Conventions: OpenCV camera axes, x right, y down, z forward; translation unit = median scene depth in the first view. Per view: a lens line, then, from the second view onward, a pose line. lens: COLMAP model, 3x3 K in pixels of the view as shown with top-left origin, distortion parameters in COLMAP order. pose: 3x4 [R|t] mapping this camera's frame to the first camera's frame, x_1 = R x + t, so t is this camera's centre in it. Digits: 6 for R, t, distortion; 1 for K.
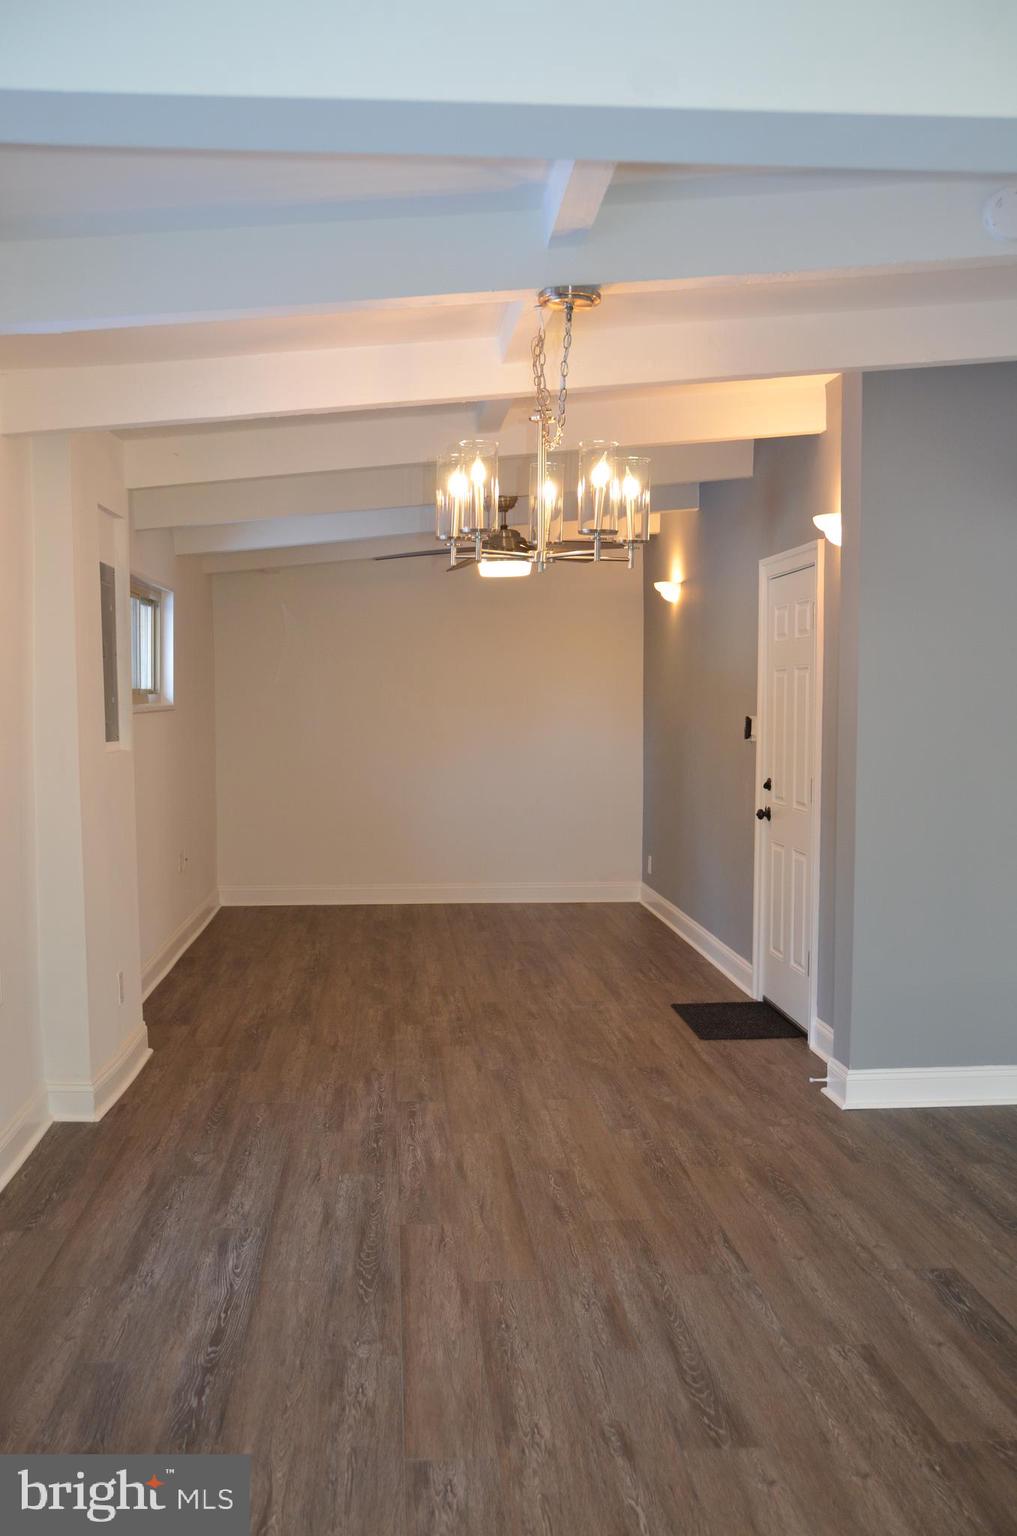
lens RADIAL K [[1438.3, 0, 508.4], [0, 1438.3, 768.2], [0, 0, 1]] dist [-0.015612, 0.000000]
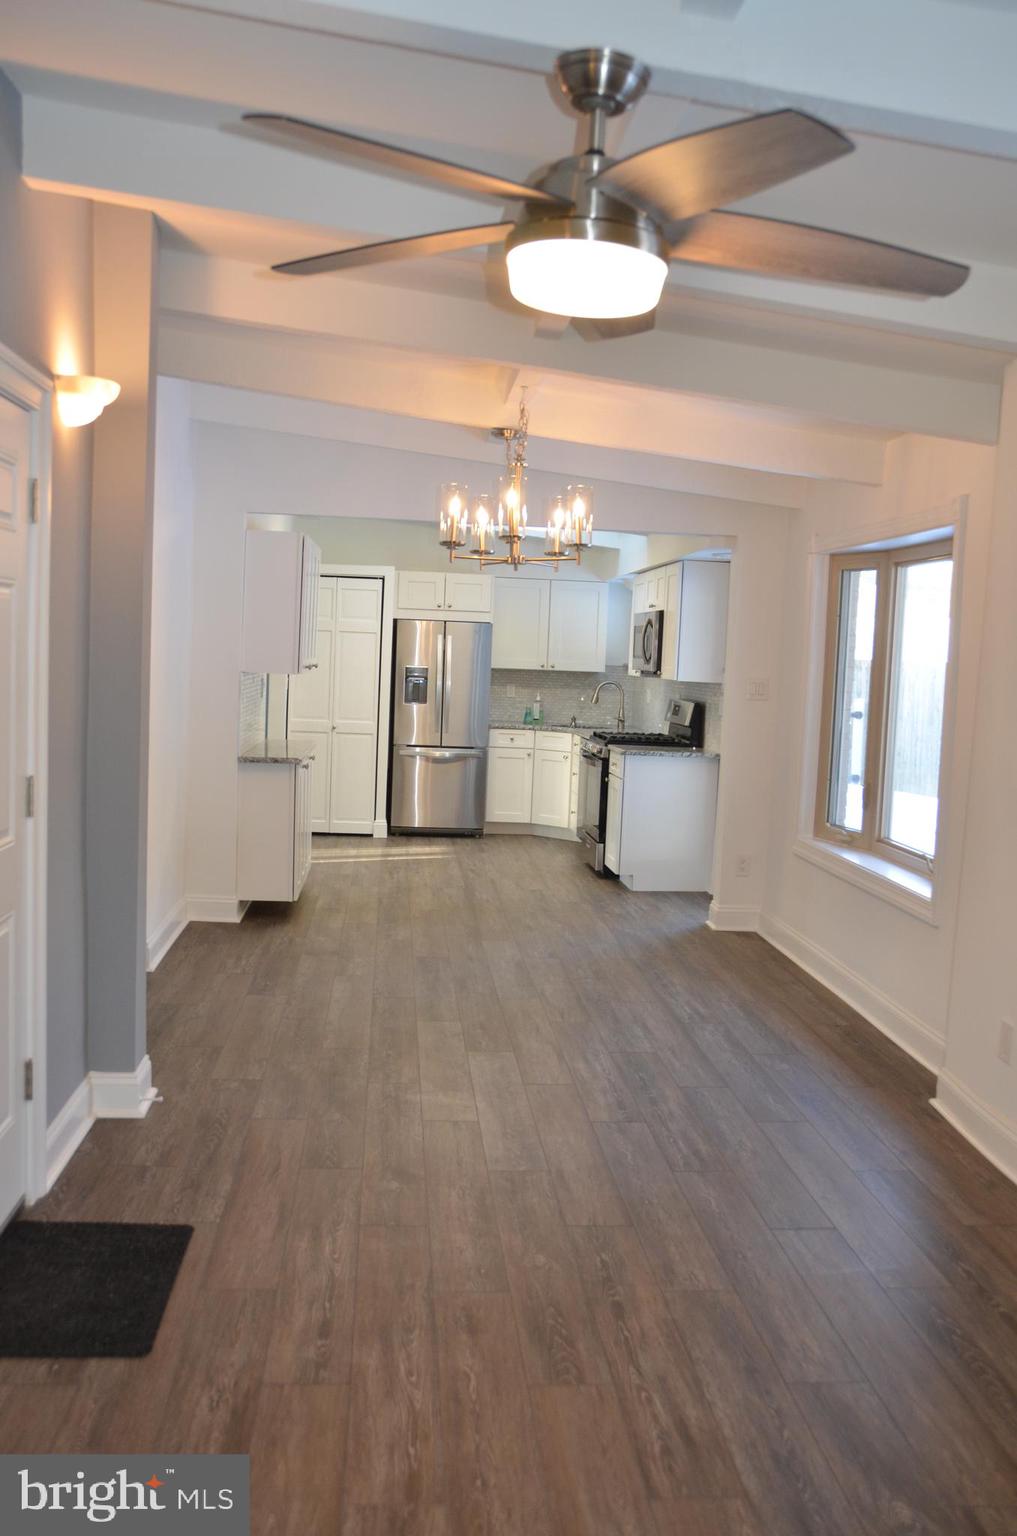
lens RADIAL K [[1438.3, 0, 509.5], [0, 1438.3, 766.3], [0, 0, 1]] dist [-0.015612, 0.000000]
pose [[-0.999062, -0.043273, 0.001386, 0.014778], [-0.042736, 0.990781, 0.128553, -0.100522], [-0.006937, 0.128374, -0.991702, 1.948030]]
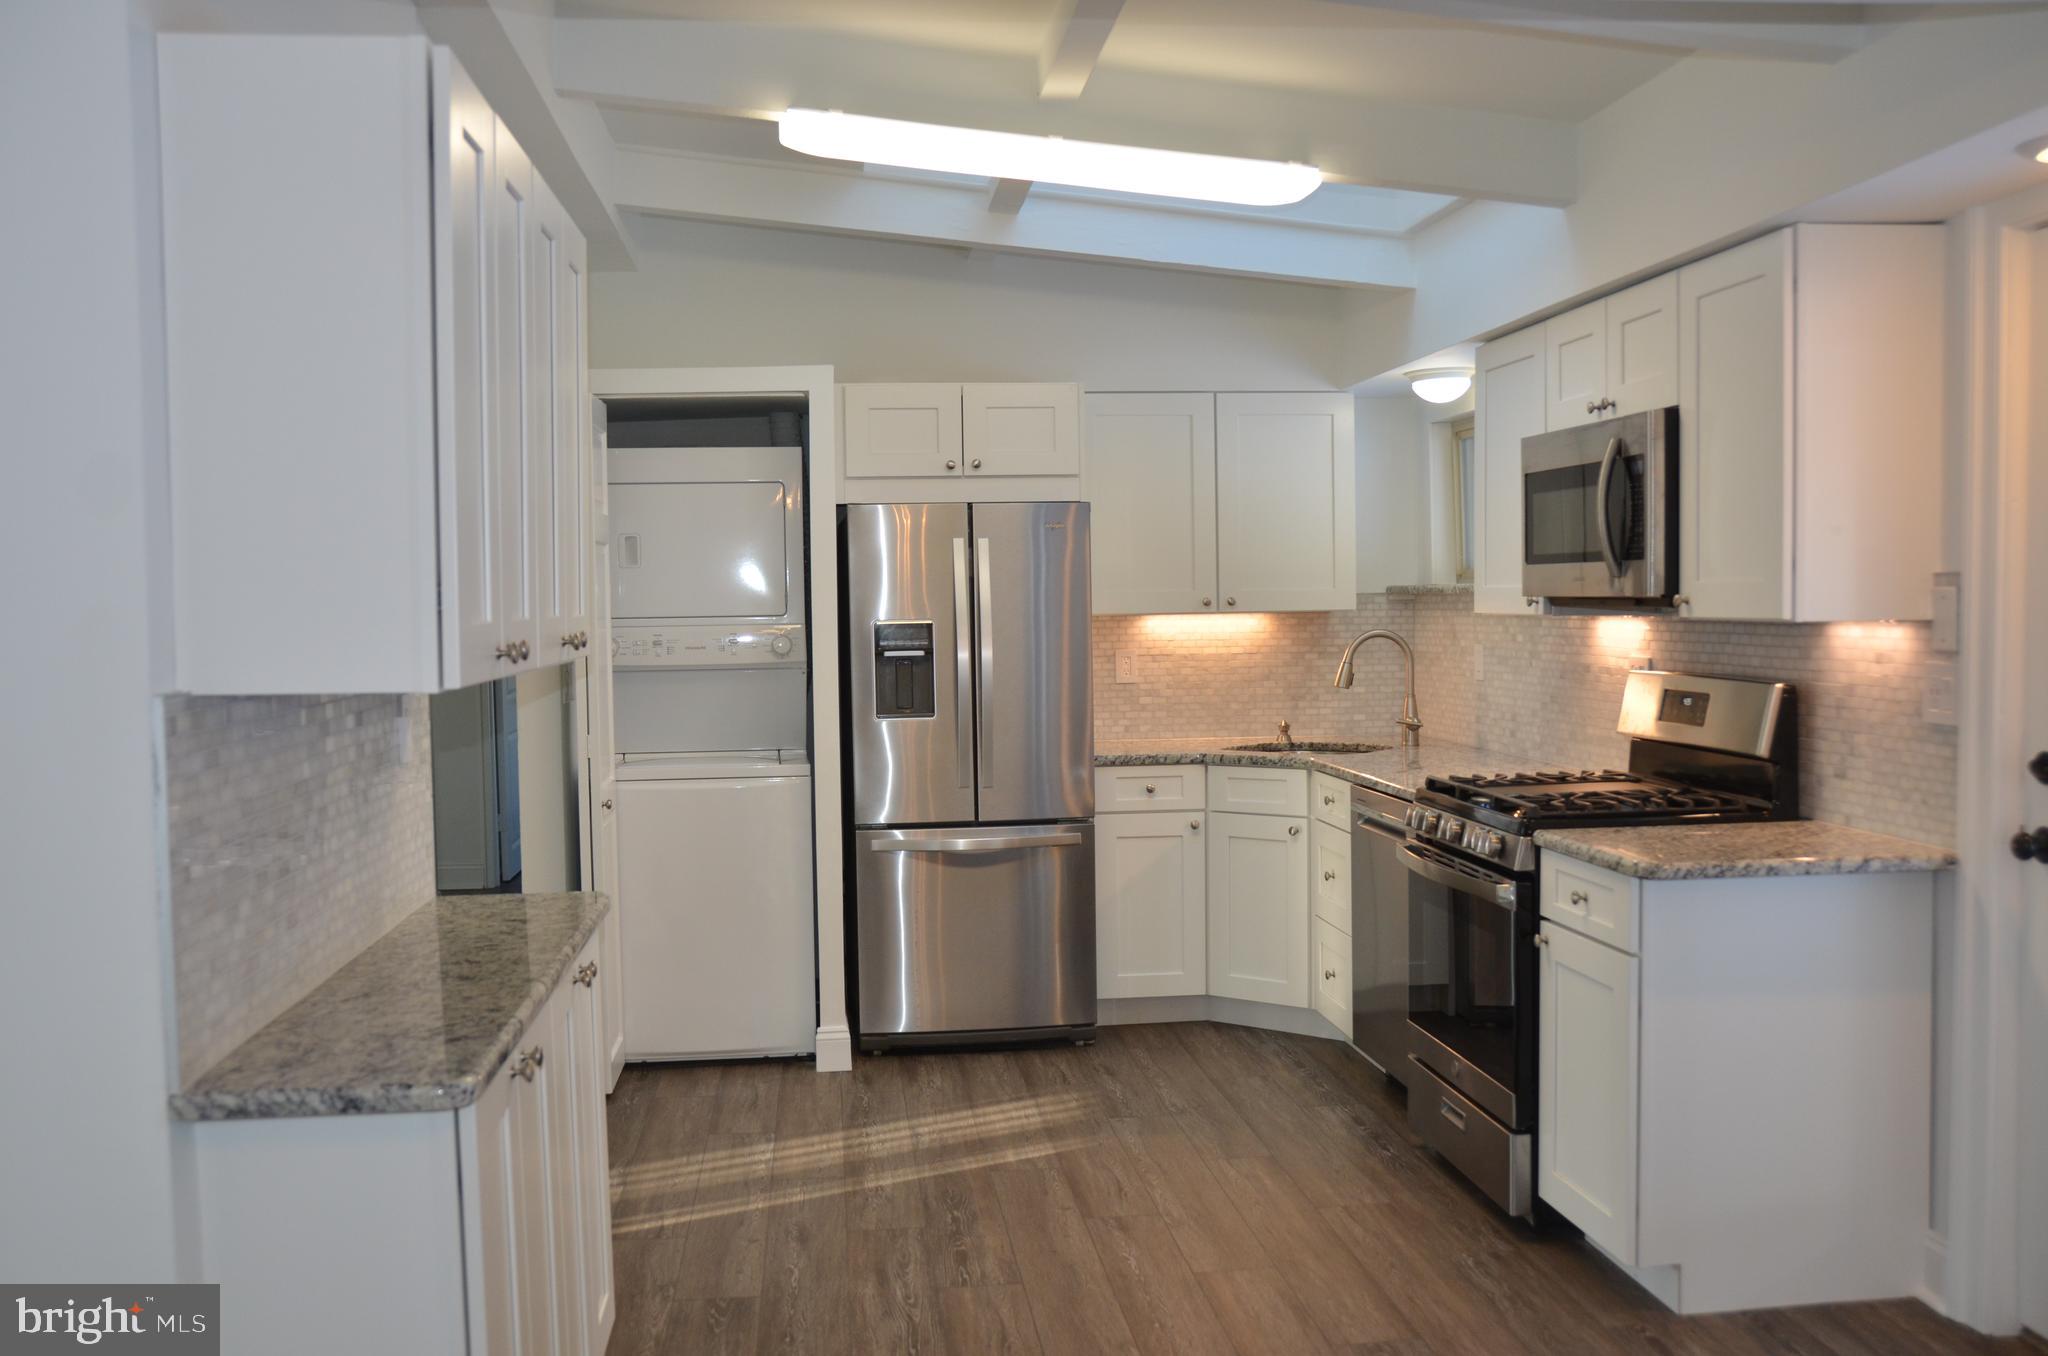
lens RADIAL K [[1917.7, 0, 1022.4], [0, 1917.7, 682.6], [0, 0, 1]] dist [-0.015612, 0.000000]
pose [[-0.999703, 0.014560, -0.019533, 0.088213], [0.012641, 0.995398, 0.094992, -0.053859], [0.020826, 0.094717, -0.995286, 1.196958]]
